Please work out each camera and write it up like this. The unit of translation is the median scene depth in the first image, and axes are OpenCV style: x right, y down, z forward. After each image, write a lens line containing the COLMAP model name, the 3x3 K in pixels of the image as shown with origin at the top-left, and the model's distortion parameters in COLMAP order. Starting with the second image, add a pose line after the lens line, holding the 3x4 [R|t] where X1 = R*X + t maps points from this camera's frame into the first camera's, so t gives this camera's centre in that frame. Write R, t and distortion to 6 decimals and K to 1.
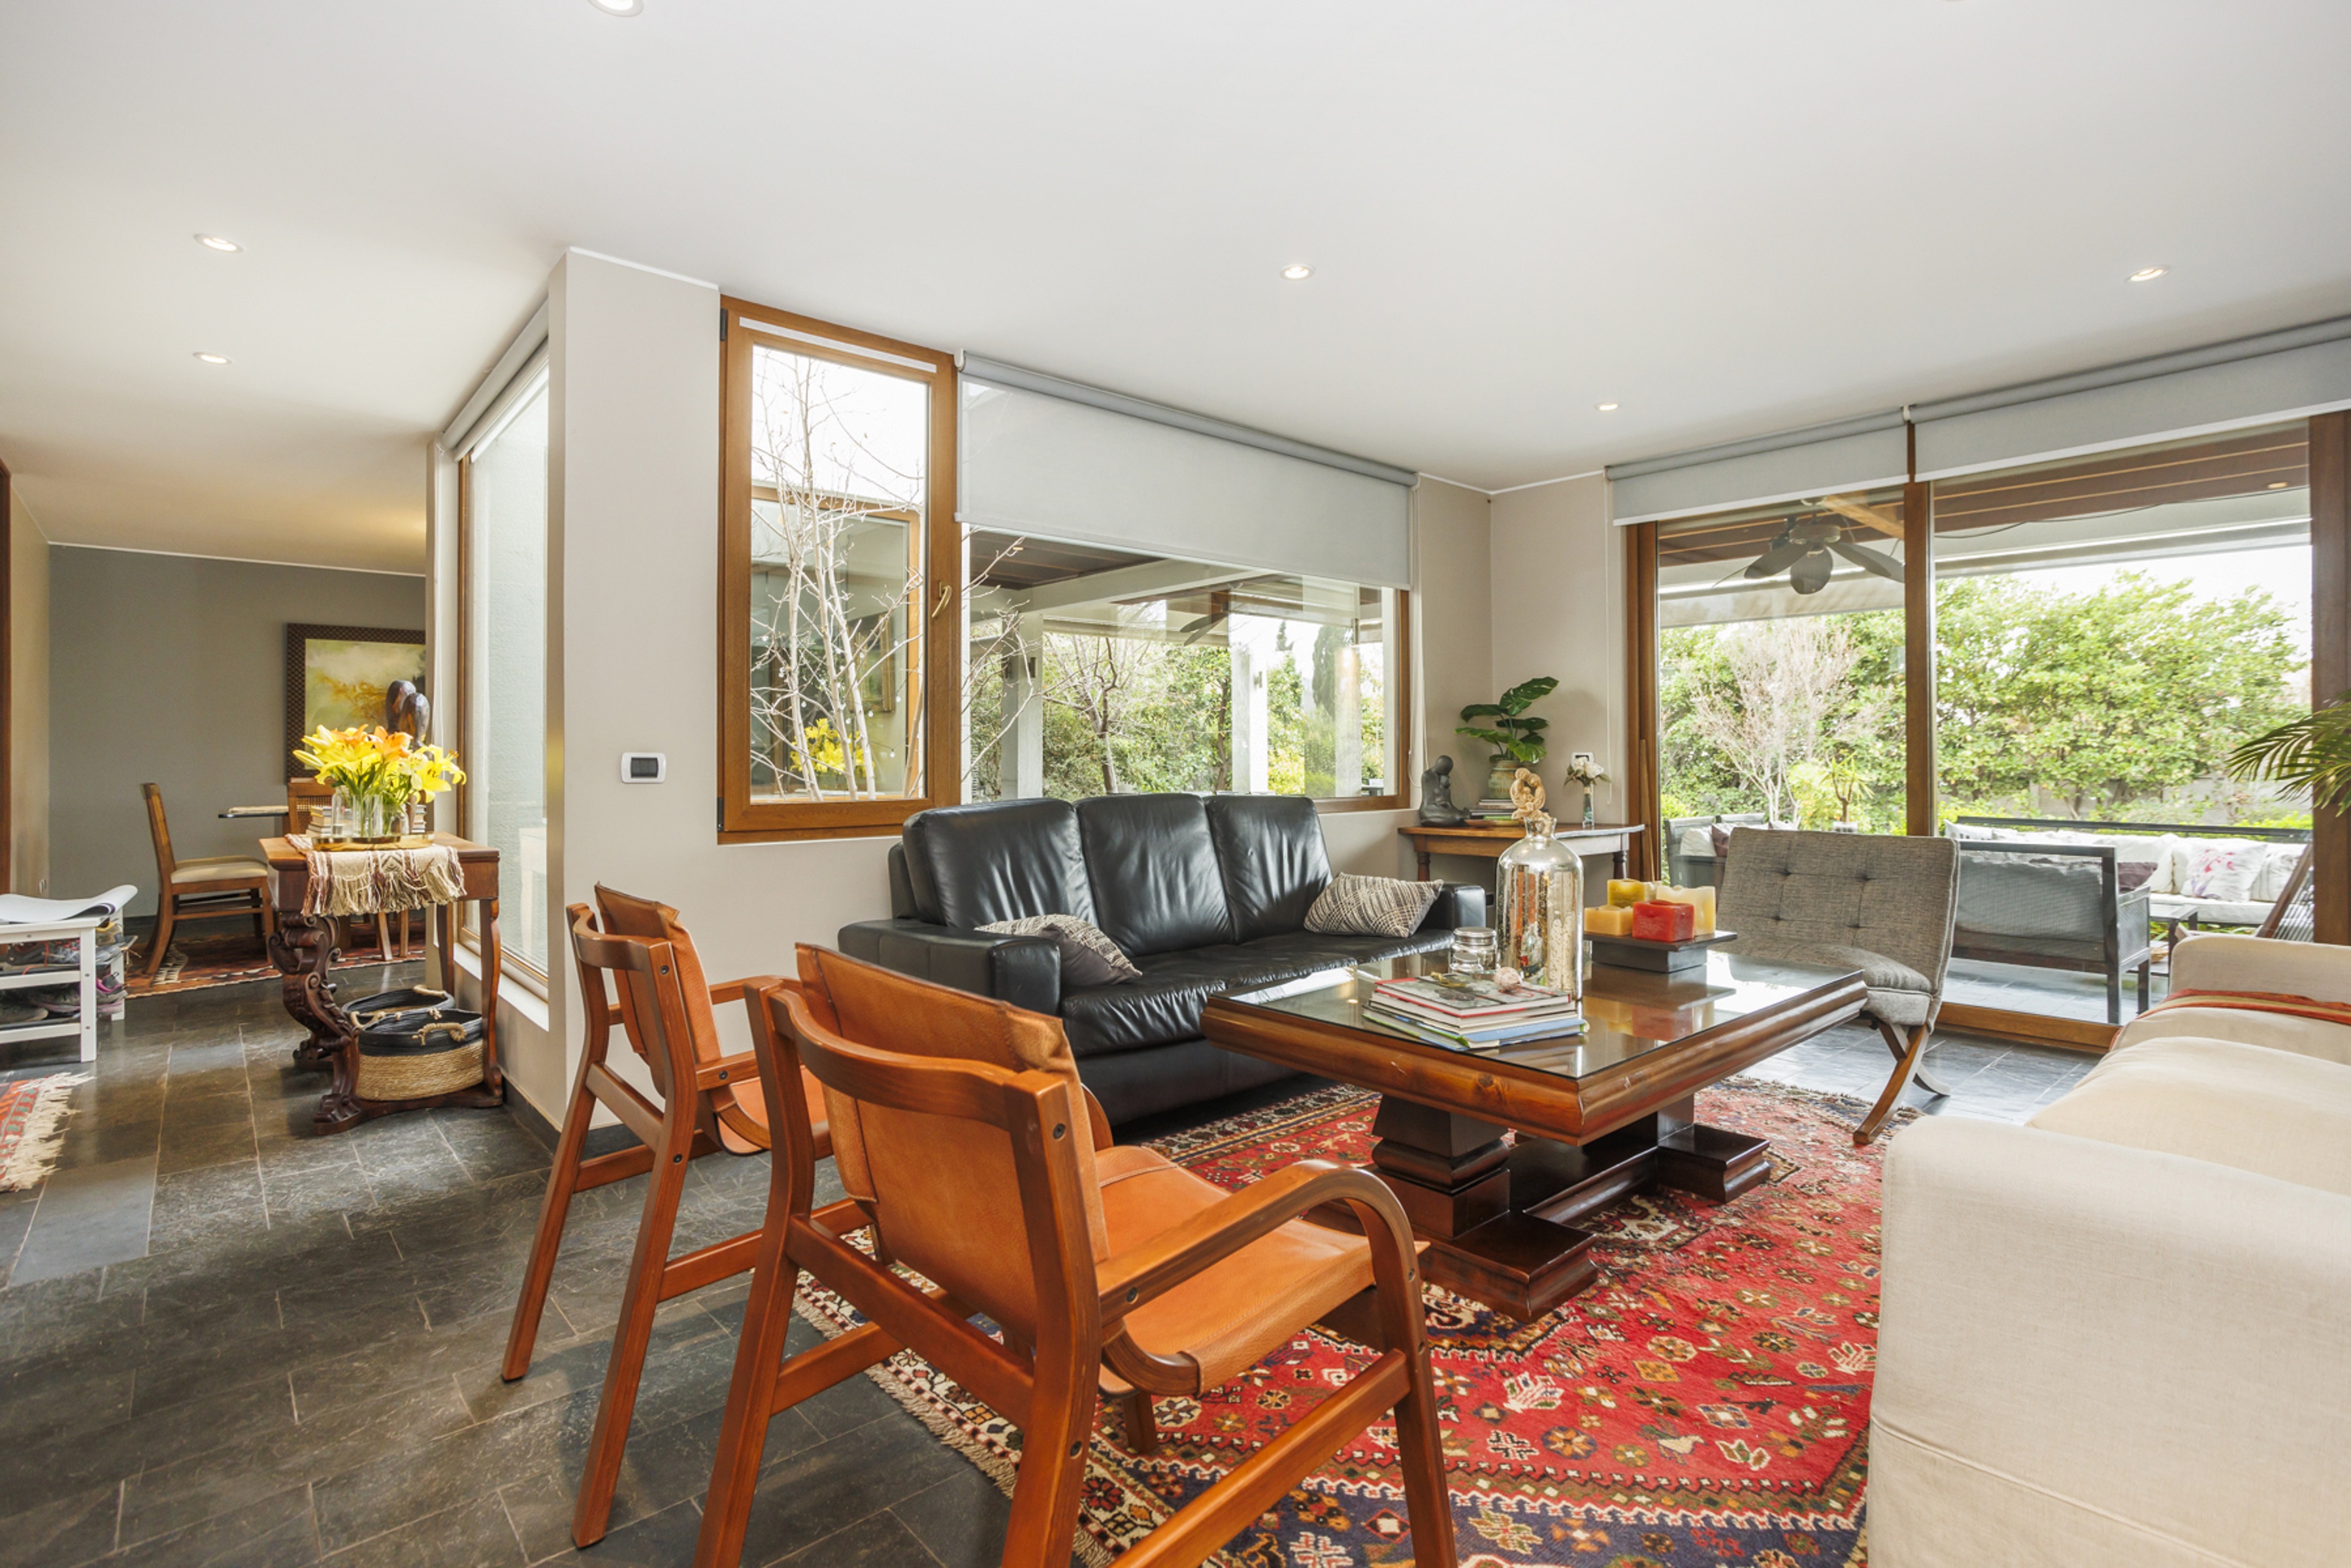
lens RADIAL K [[1131.0, 0, 1185.6], [0, 1131.0, 767.0], [0, 0, 1]] dist [-0.013800, 0.005709]
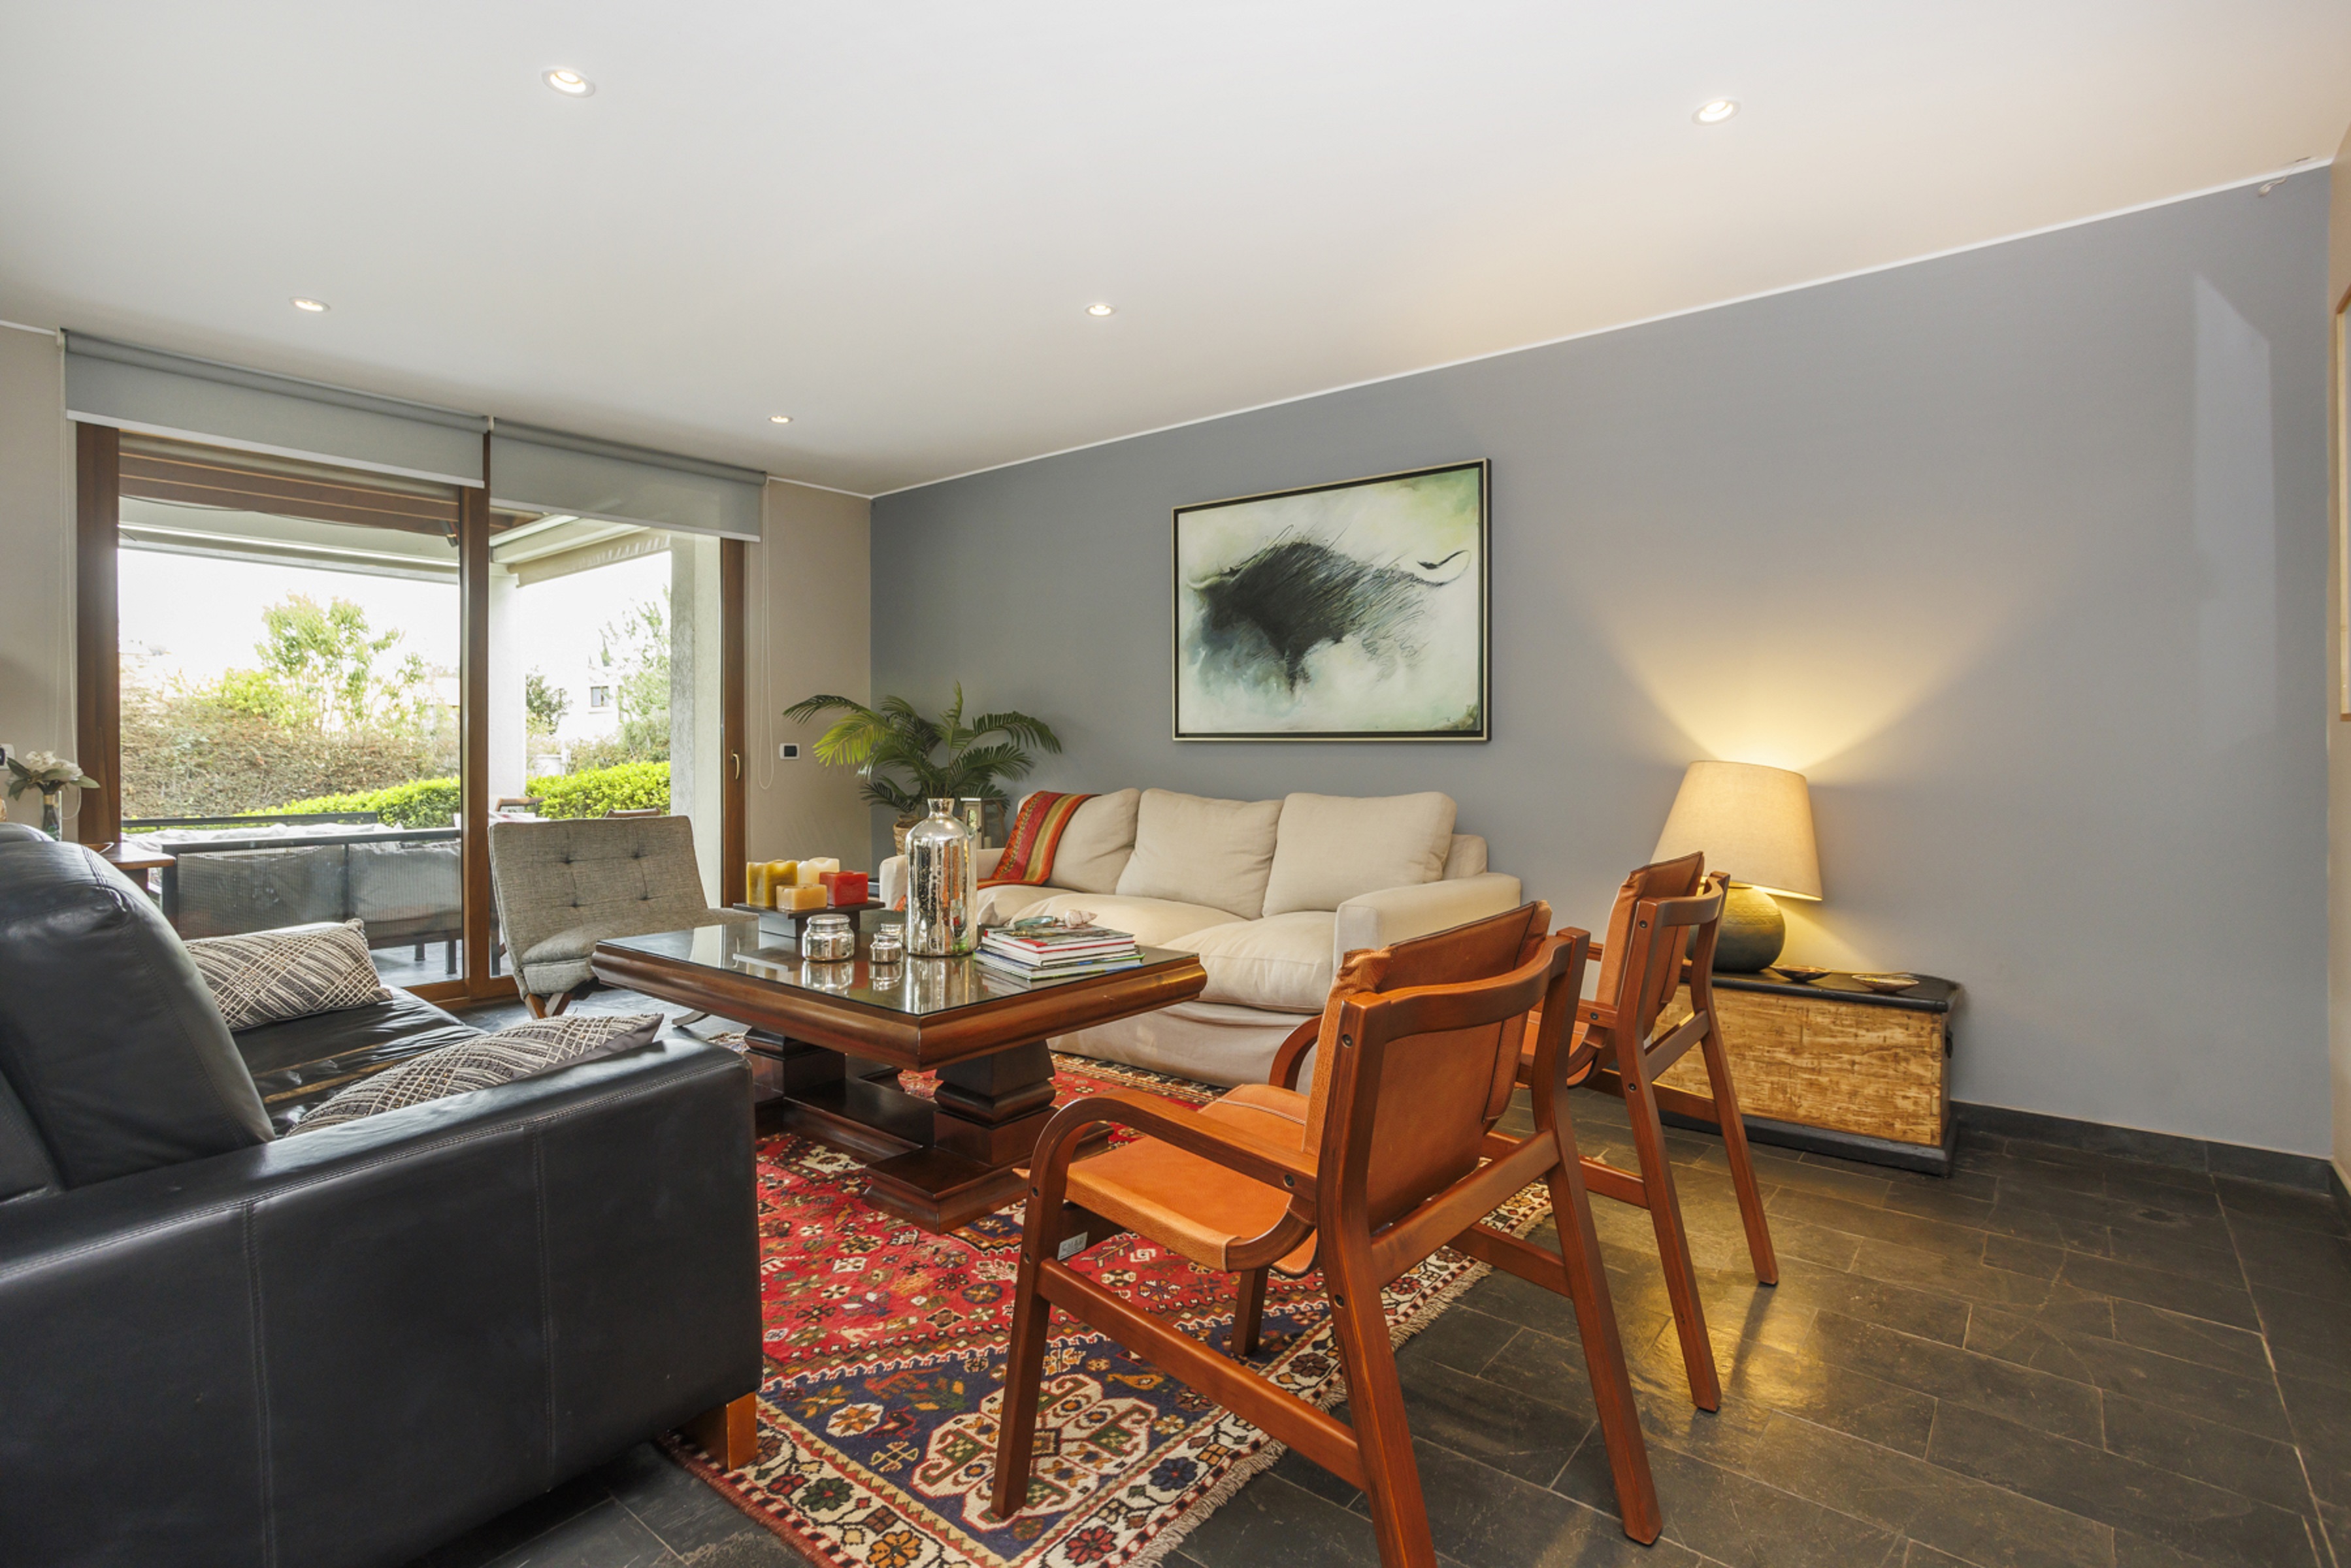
lens RADIAL K [[1131.0, 0, 1154.3], [0, 1131.0, 764.4], [0, 0, 1]] dist [-0.013800, 0.005709]
pose [[-0.147010, -0.011721, 0.989066, -0.567573], [0.011445, 0.999843, 0.013550, -0.002850], [-0.989069, 0.013311, -0.146852, 0.616817]]
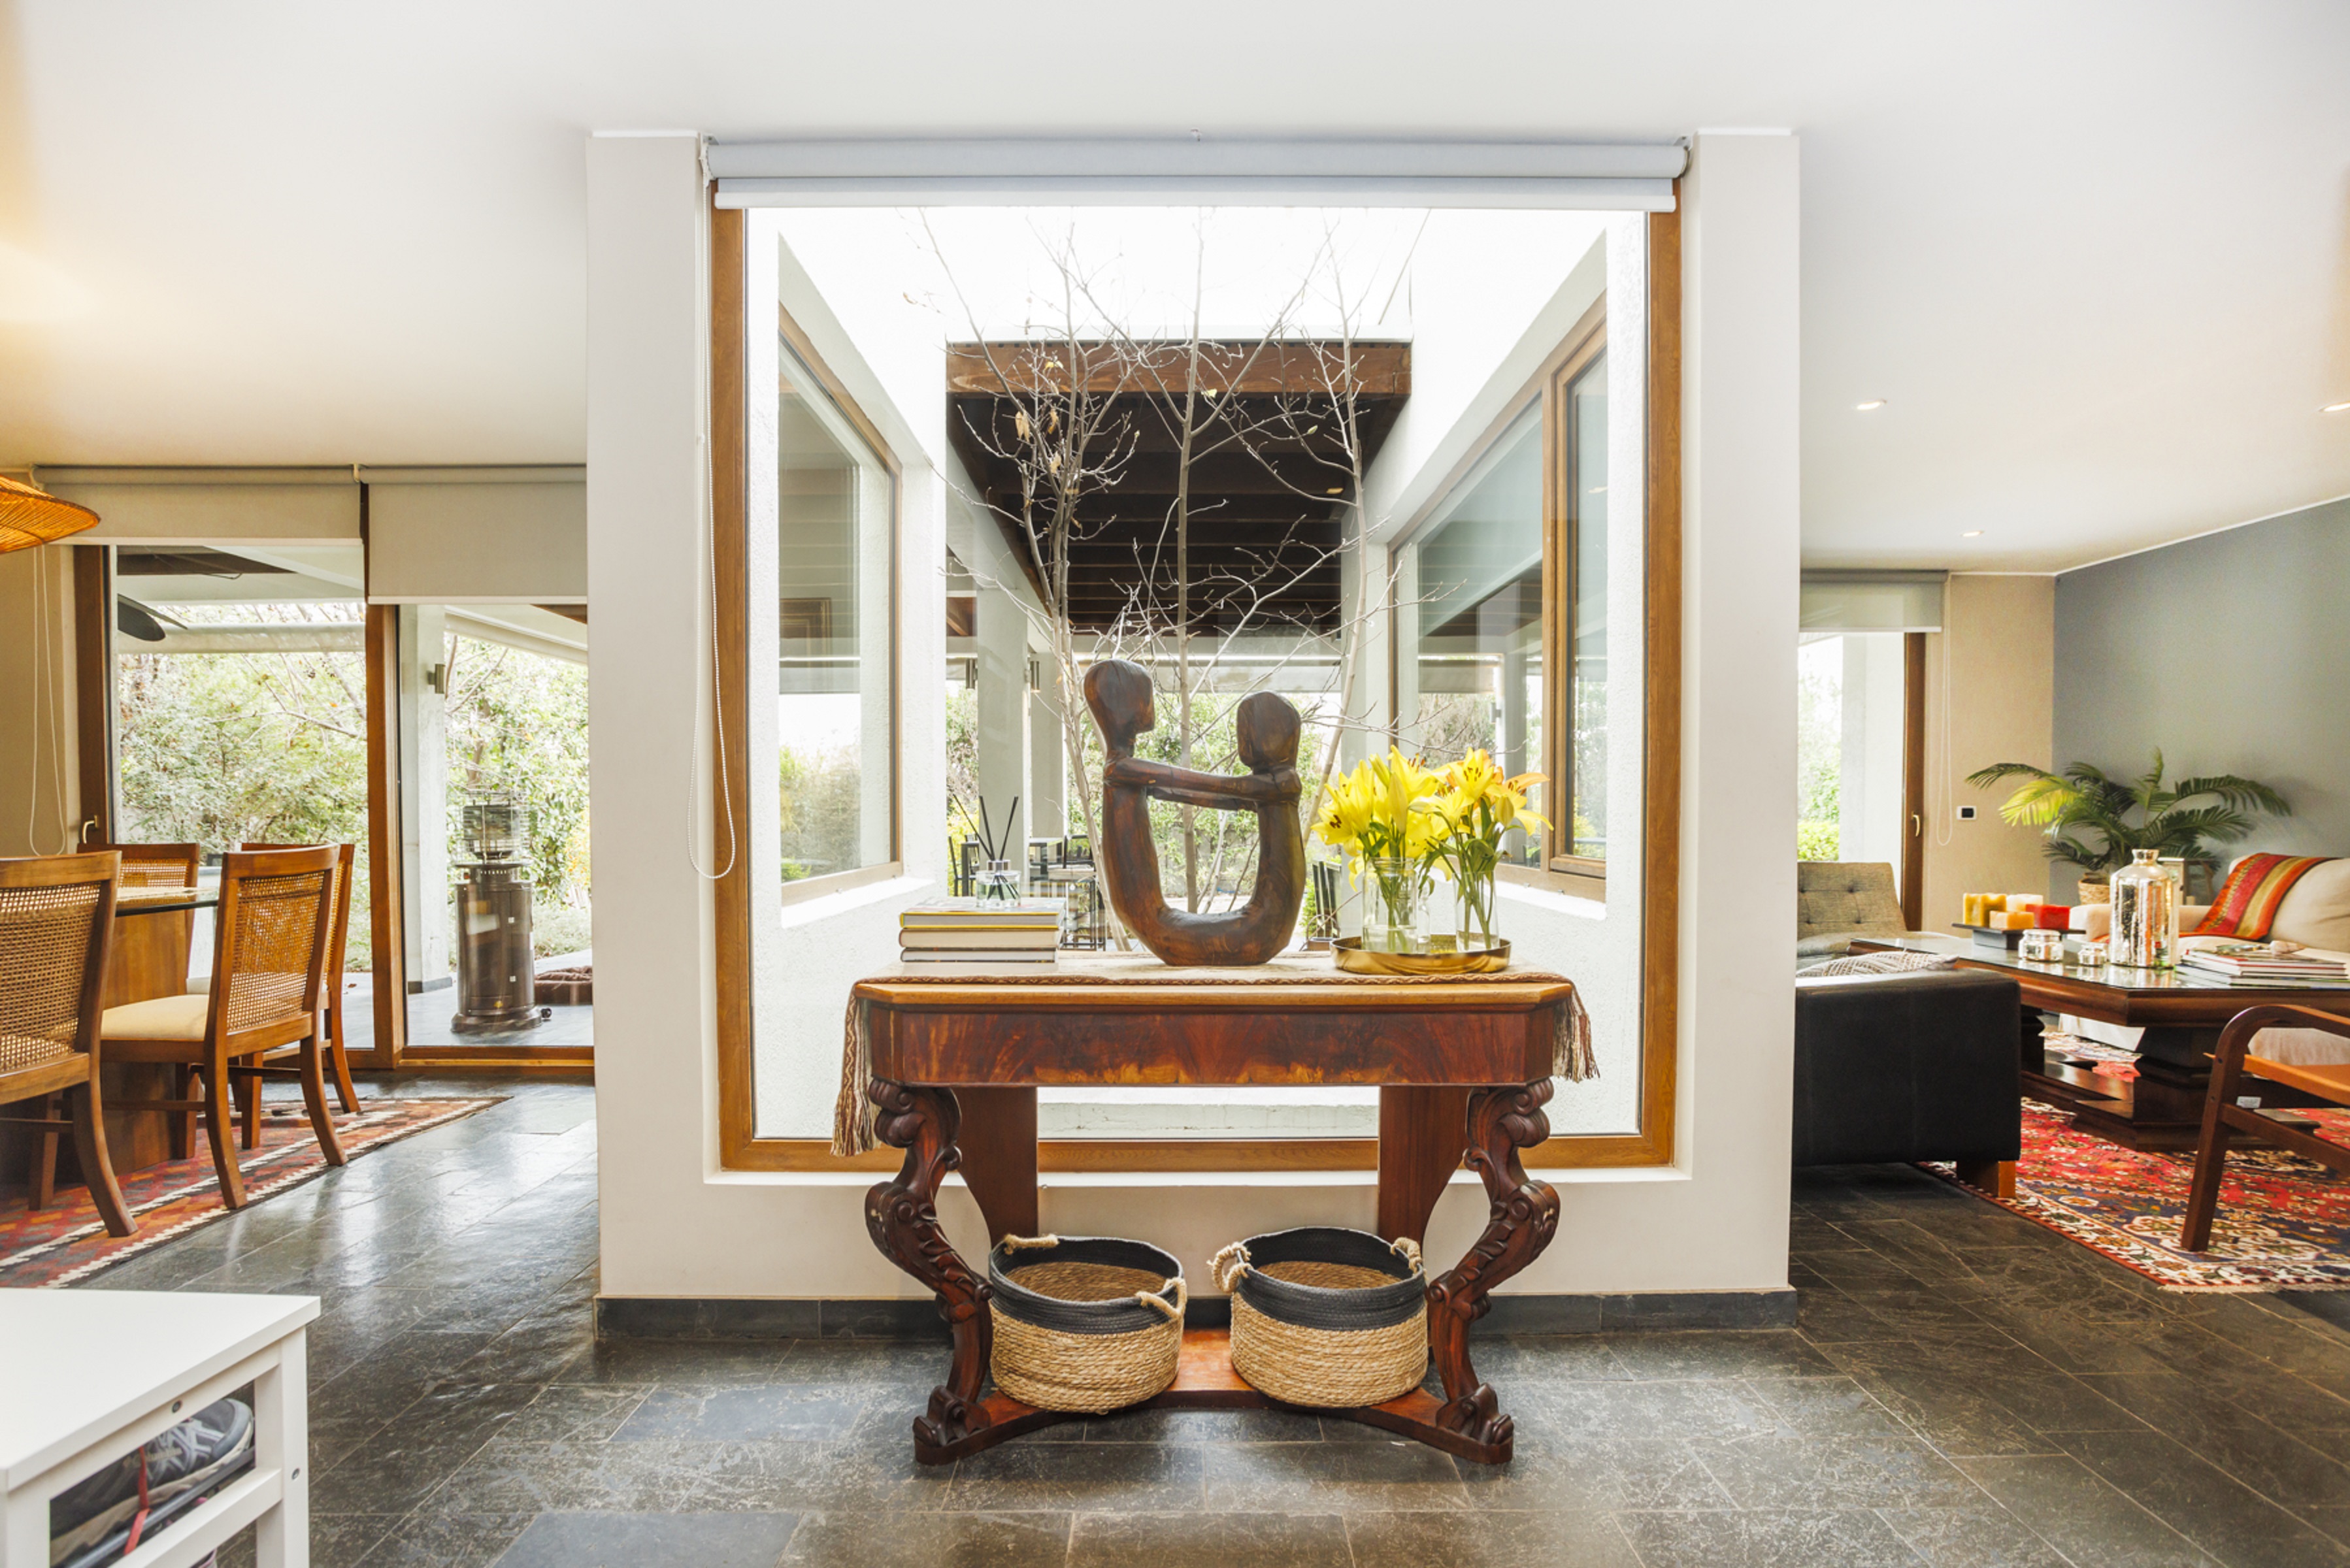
lens RADIAL K [[1130.4, 0, 1189.8], [0, 1130.4, 844.3], [0, 0, 1]] dist [-0.013800, 0.005709]
pose [[0.665520, -0.020766, 0.746091, -1.095617], [0.005743, 0.999726, 0.022702, -0.003417], [-0.746358, -0.010824, 0.665457, 0.617564]]
